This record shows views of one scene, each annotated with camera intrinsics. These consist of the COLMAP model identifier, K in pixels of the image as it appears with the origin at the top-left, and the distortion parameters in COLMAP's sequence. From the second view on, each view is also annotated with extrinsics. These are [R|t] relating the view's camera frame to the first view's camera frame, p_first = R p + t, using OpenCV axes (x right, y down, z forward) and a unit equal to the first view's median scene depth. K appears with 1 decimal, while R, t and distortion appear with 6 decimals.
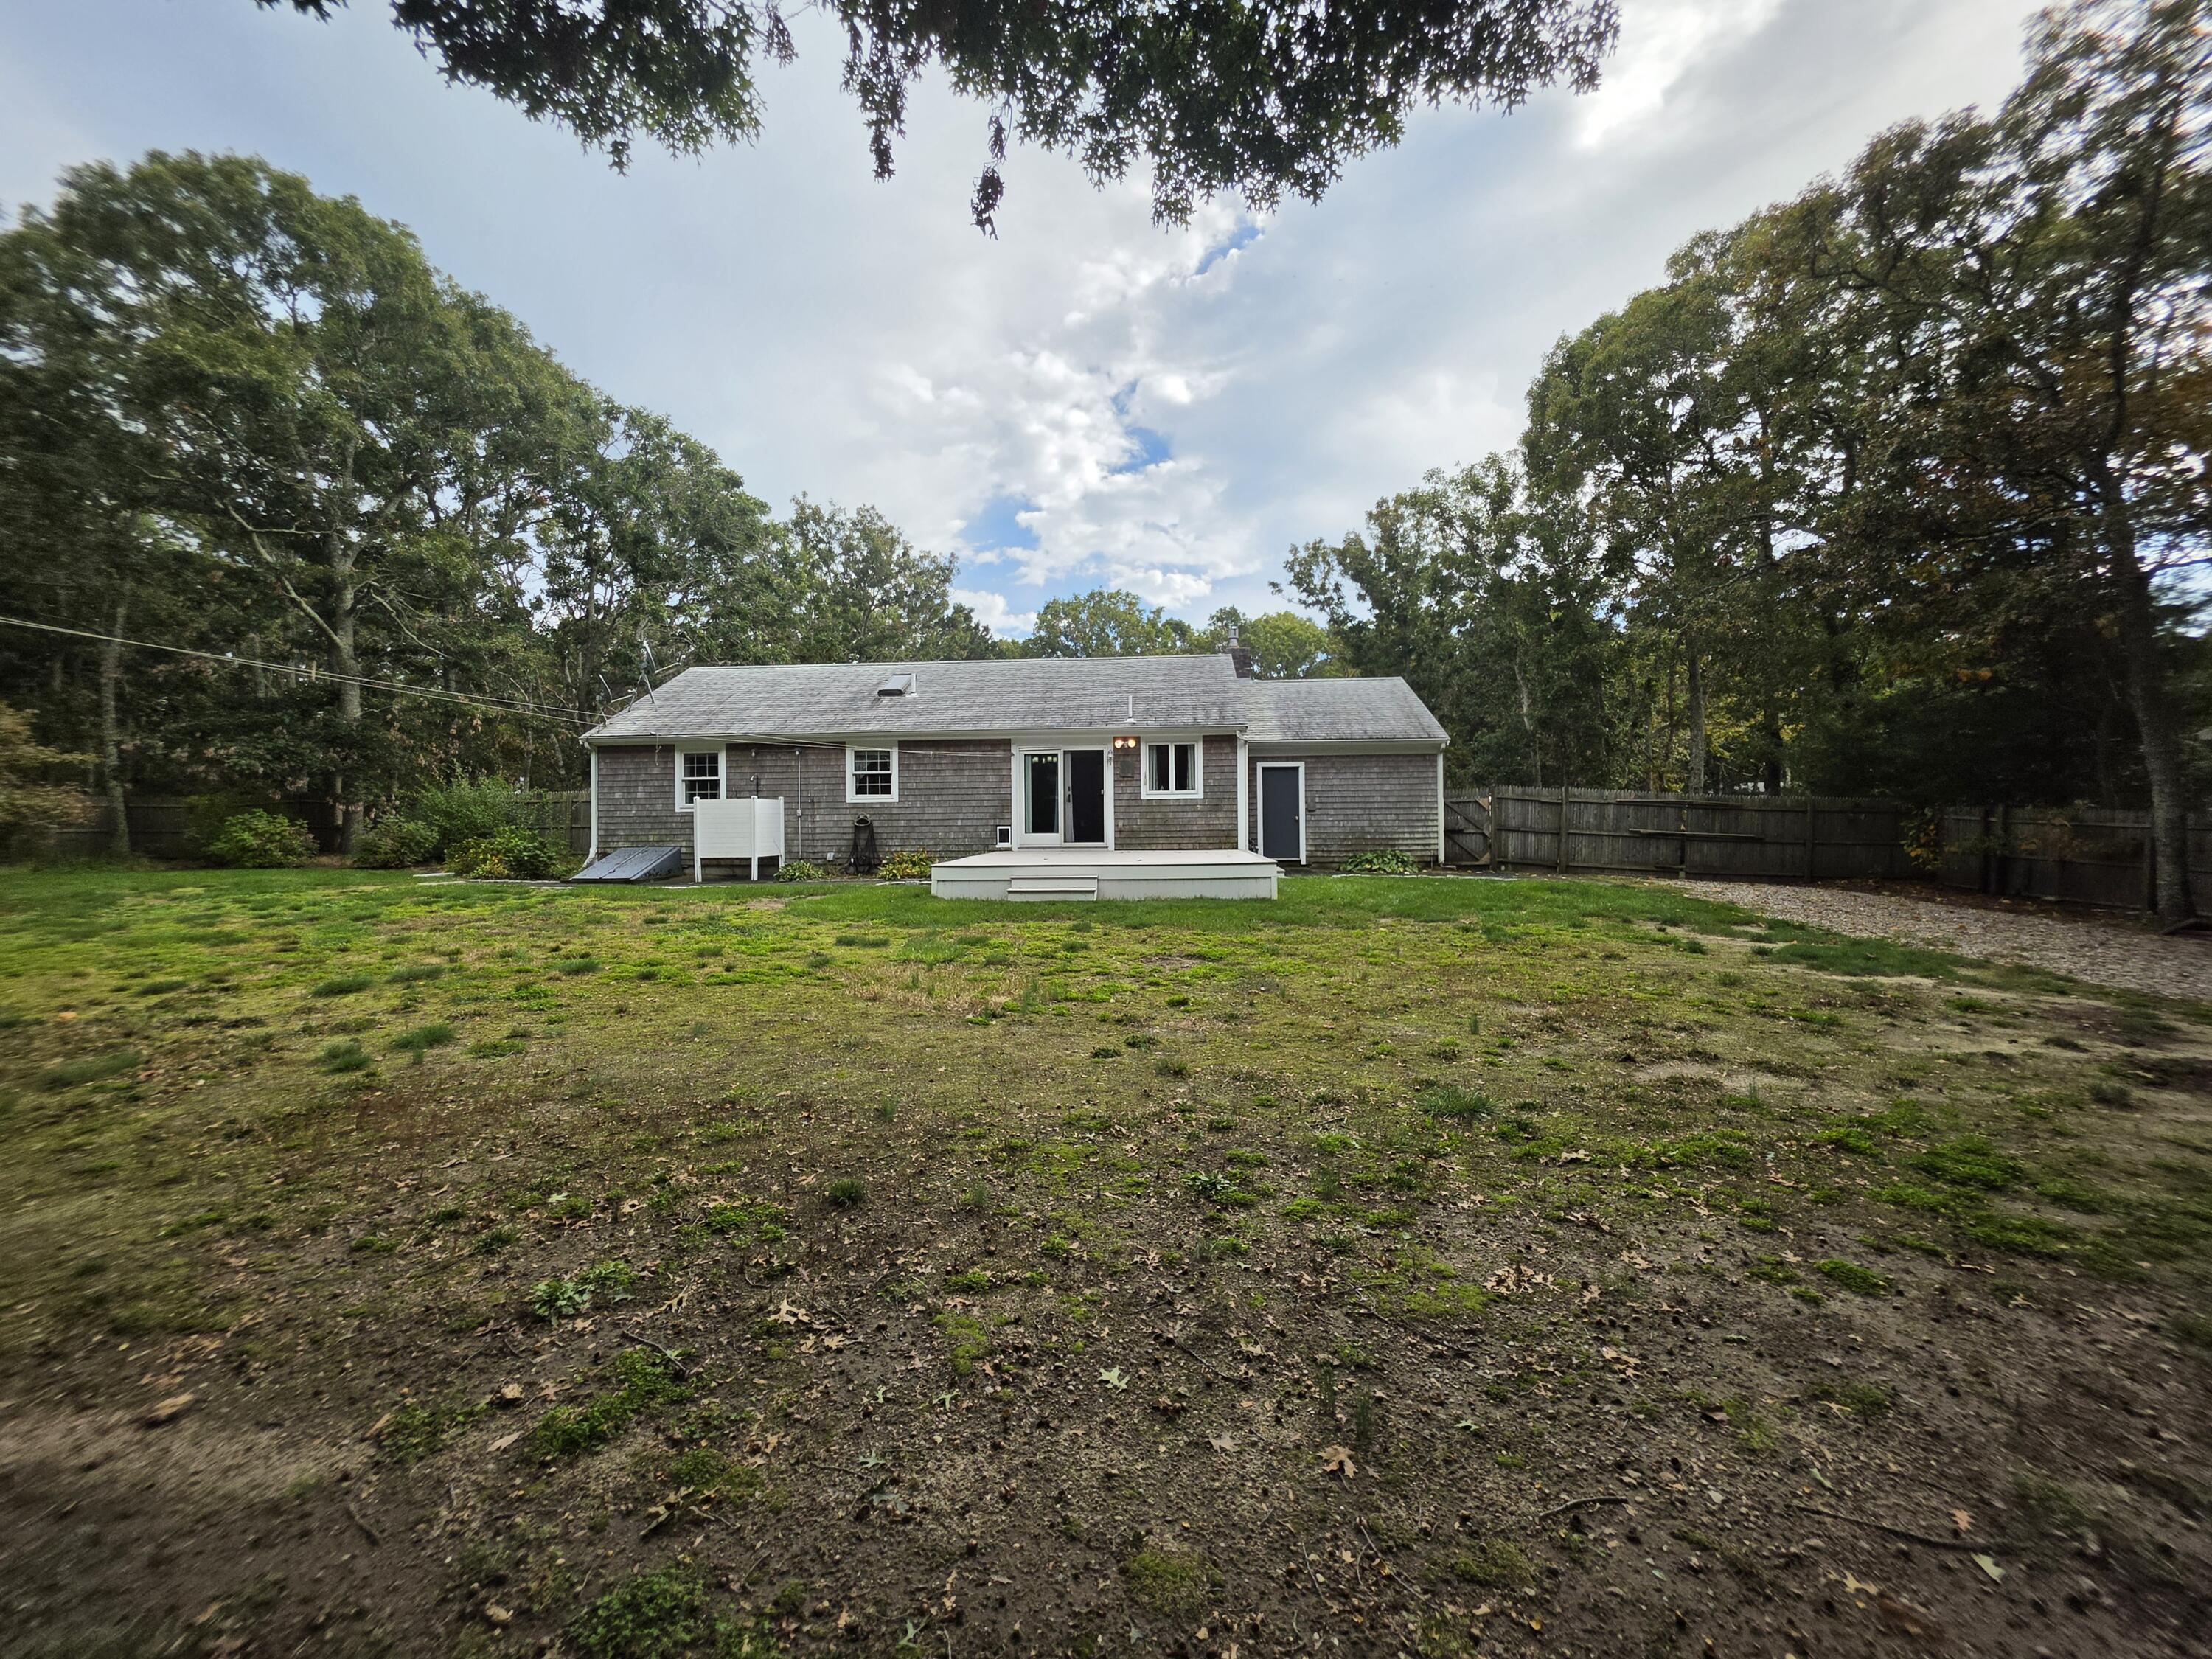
lens RADIAL K [[884.2, 0, 1106.0], [0, 884.2, 829.5], [0, 0, 1]] dist [-0.027613, -0.000053]
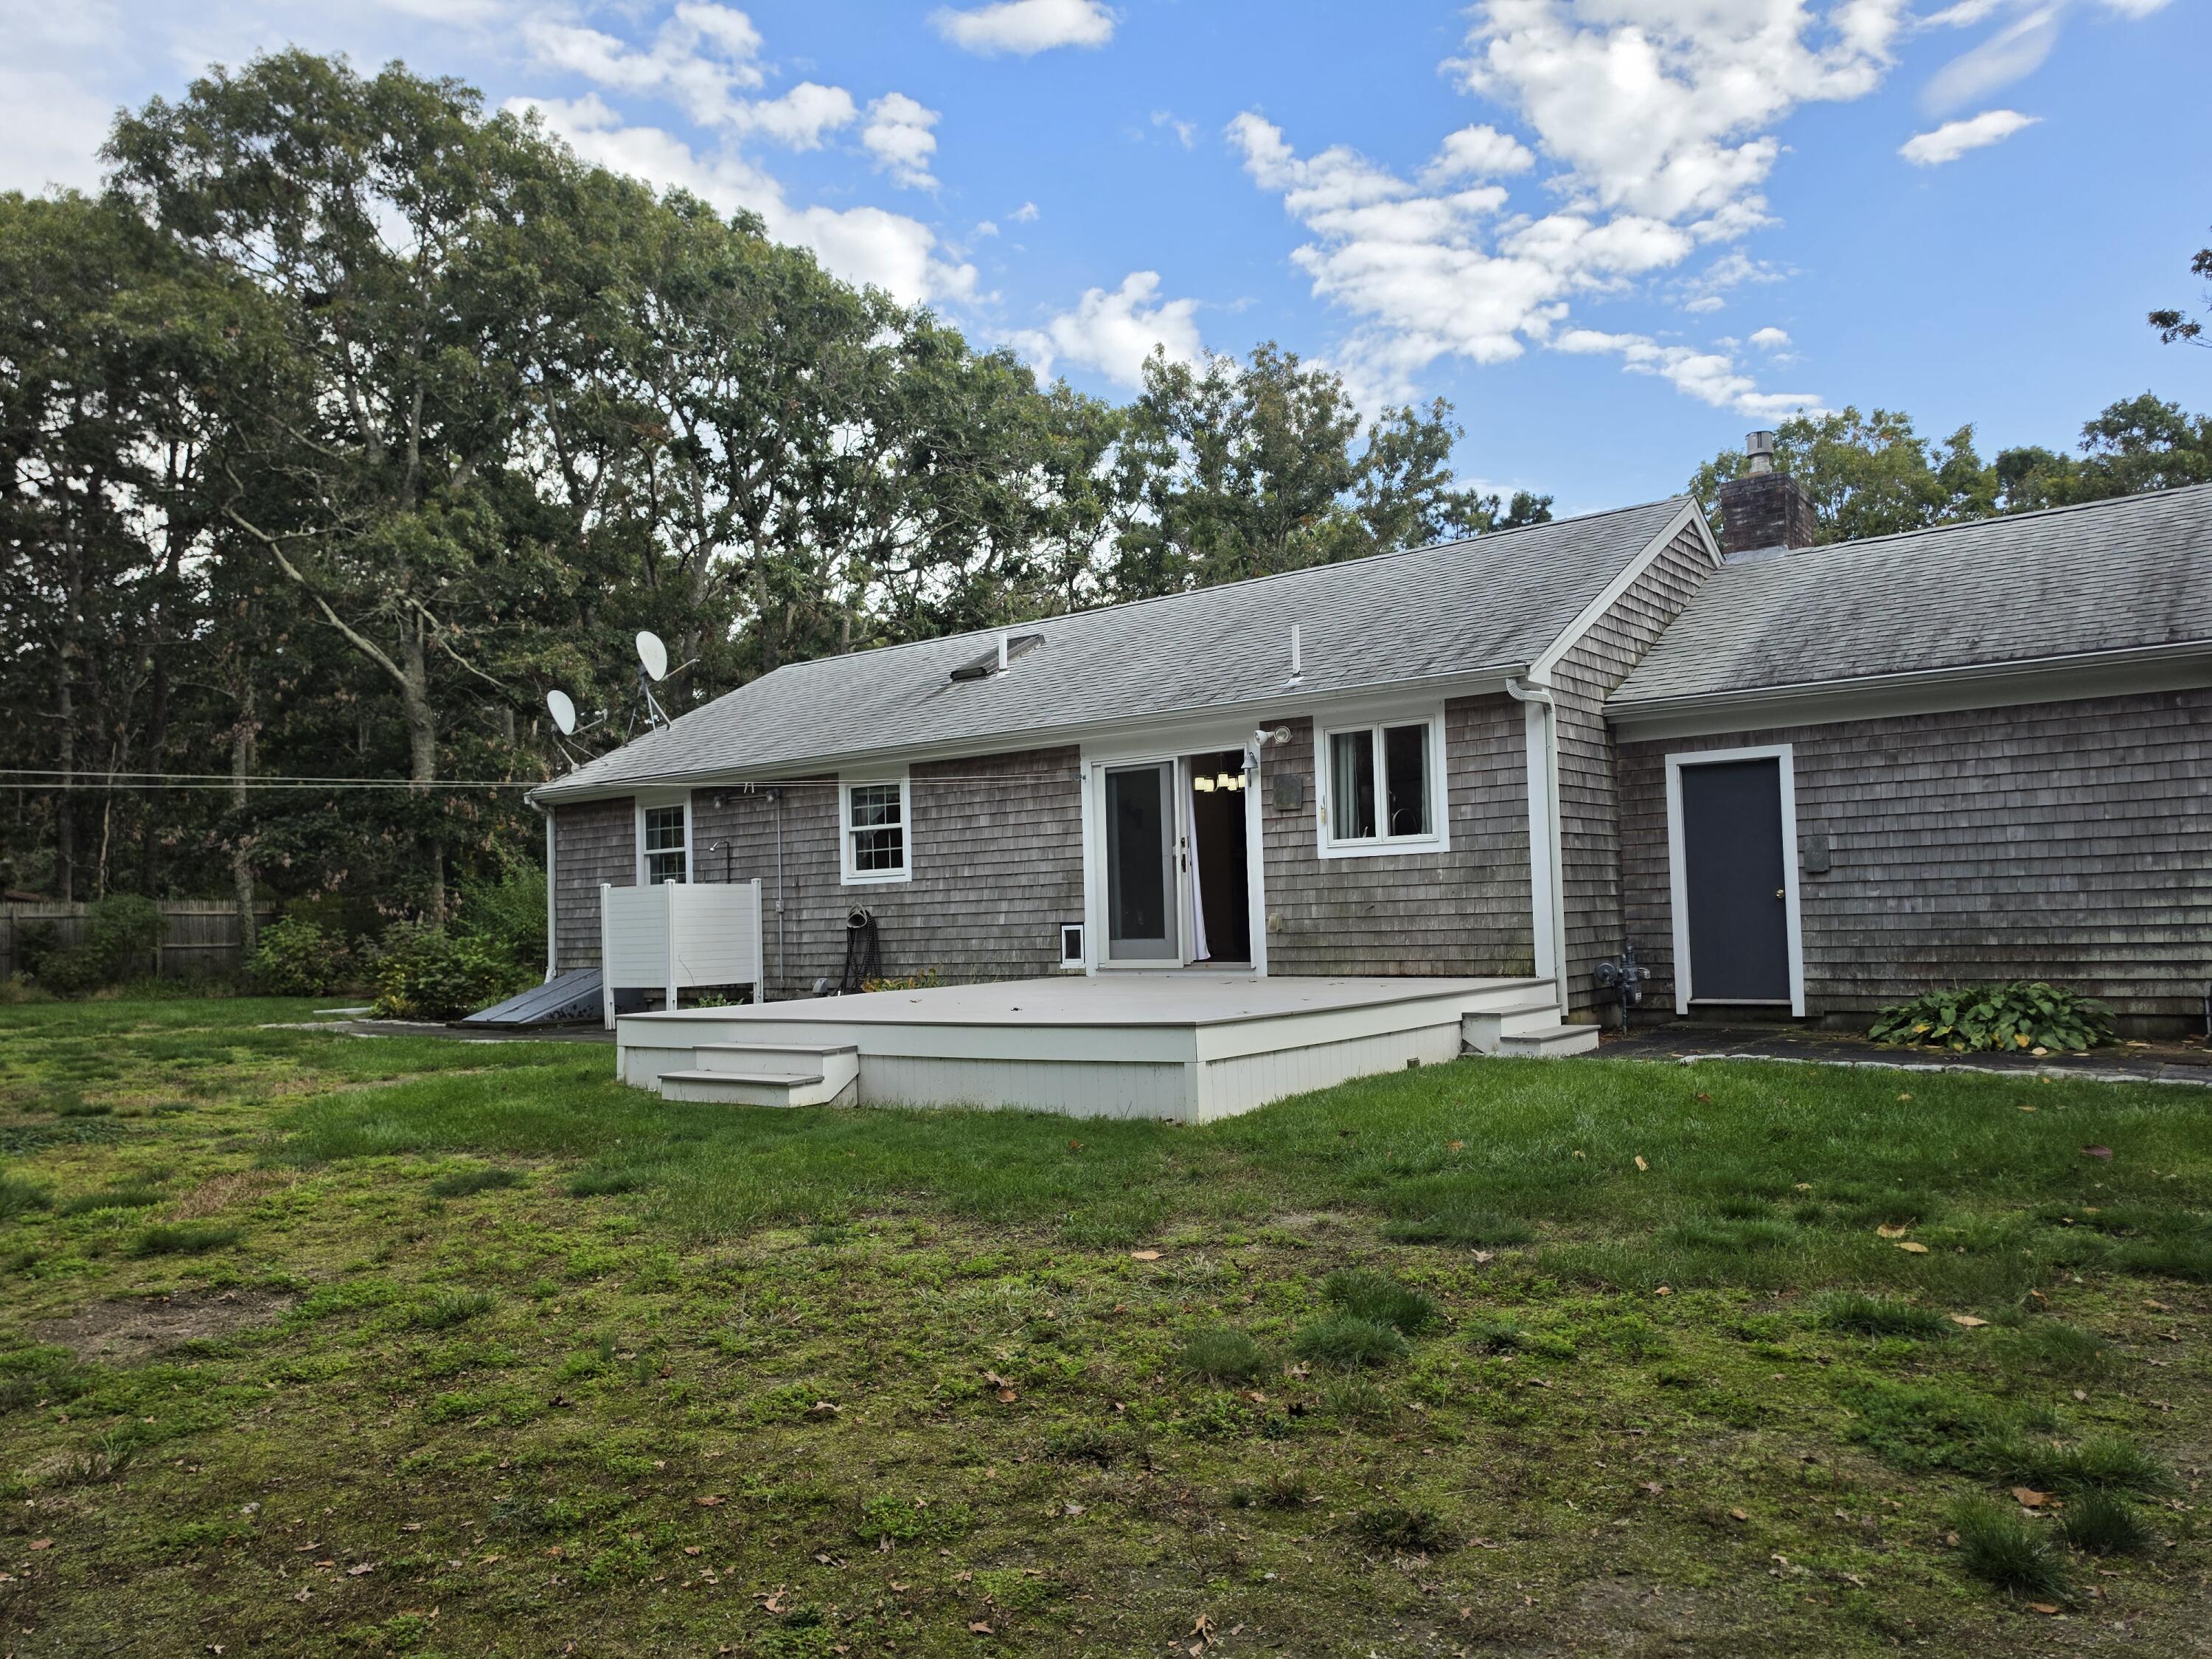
lens RADIAL K [[1536.1, 0, 1106.0], [0, 1536.1, 829.5], [0, 0, 1]] dist [0.063412, -0.100057]
pose [[0.834027, -0.047487, -0.549677, 0.359114], [0.014859, 0.997861, -0.063660, -0.002384], [0.551524, 0.044927, 0.832948, 0.304572]]
